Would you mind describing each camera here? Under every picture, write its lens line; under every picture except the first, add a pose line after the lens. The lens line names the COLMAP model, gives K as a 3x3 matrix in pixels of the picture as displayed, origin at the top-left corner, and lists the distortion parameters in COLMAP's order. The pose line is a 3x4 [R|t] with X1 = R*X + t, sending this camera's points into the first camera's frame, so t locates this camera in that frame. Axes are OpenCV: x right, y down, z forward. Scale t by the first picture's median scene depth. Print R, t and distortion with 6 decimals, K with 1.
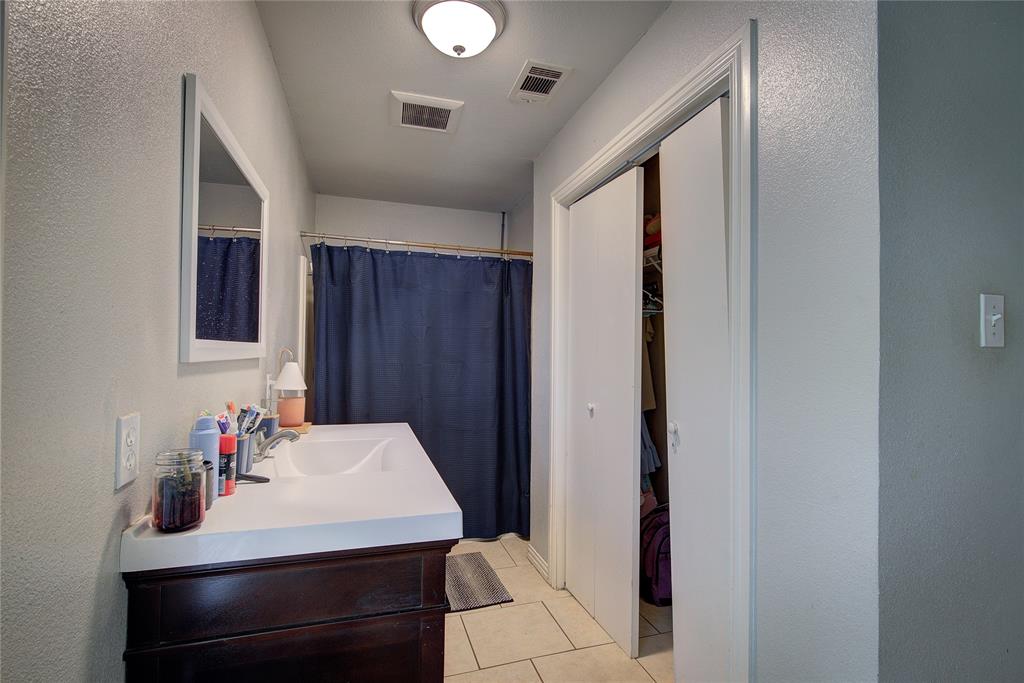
lens RADIAL K [[465.4, 0, 517.4], [0, 465.4, 344.6], [0, 0, 1]] dist [-0.003847, 0.002385]
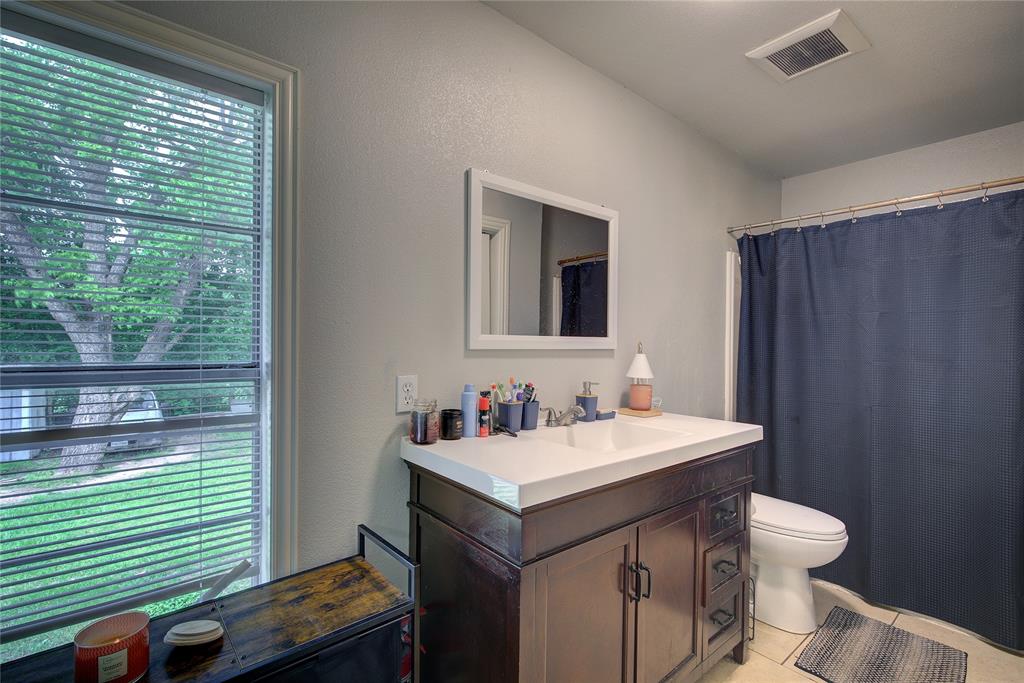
lens RADIAL K [[465.4, 0, 521.2], [0, 465.4, 343.7], [0, 0, 1]] dist [-0.003847, 0.002385]
pose [[0.391881, -0.007209, -0.919987, 0.282613], [0.009830, 0.999945, -0.003648, 0.009160], [0.919963, -0.007614, 0.391931, 0.182302]]
